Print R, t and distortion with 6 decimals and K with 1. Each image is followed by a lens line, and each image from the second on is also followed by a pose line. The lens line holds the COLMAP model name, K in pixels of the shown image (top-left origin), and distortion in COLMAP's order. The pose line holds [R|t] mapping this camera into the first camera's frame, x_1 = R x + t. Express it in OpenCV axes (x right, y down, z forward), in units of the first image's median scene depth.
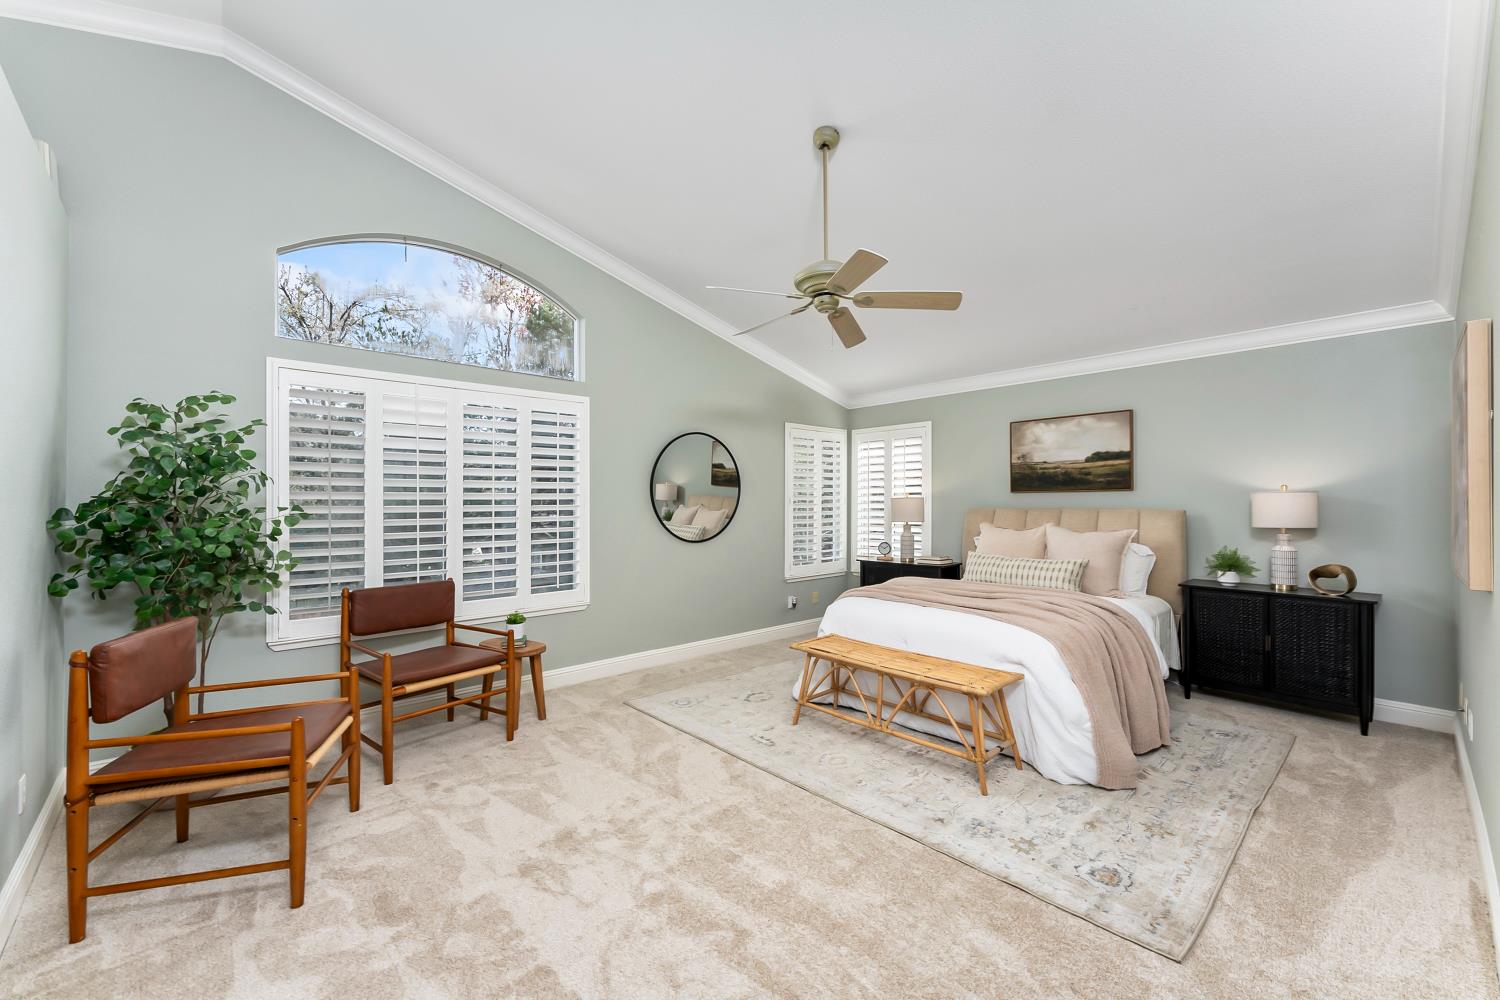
lens RADIAL K [[601.3, 0, 748.4], [0, 601.3, 503.0], [0, 0, 1]] dist [-0.003696, 0.001891]
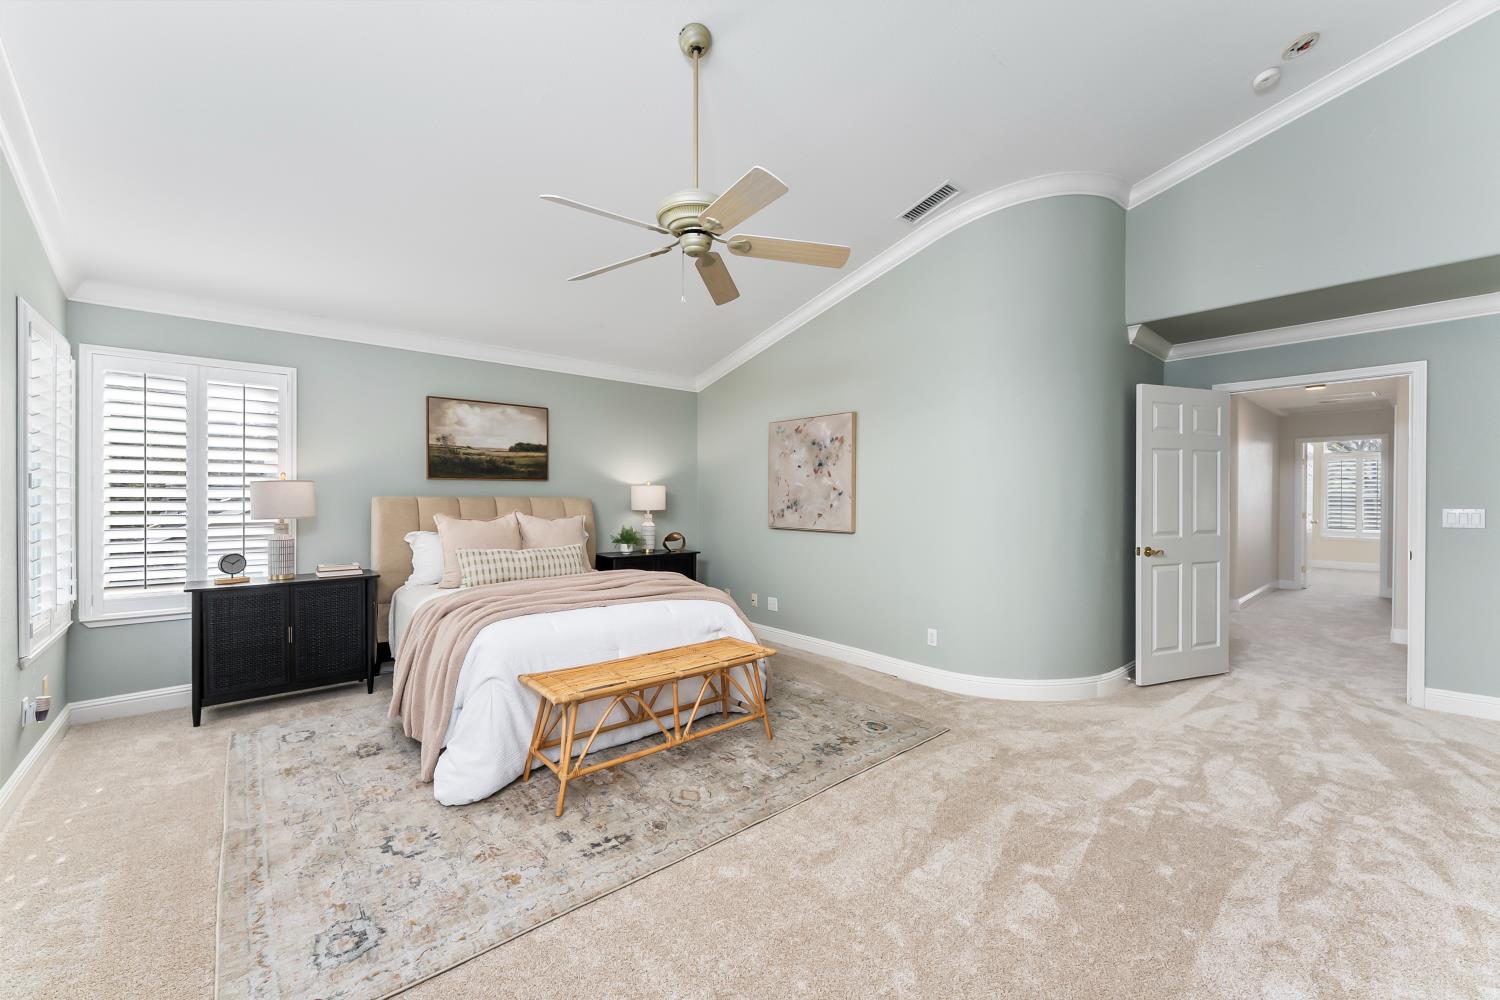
lens RADIAL K [[601.3, 0, 749.7], [0, 601.3, 496.7], [0, 0, 1]] dist [-0.003696, 0.001891]
pose [[0.017070, 0.003619, 0.999848, -0.450884], [-0.002433, 0.999991, -0.003578, 0.010839], [-0.999851, -0.002371, 0.017079, 0.594055]]
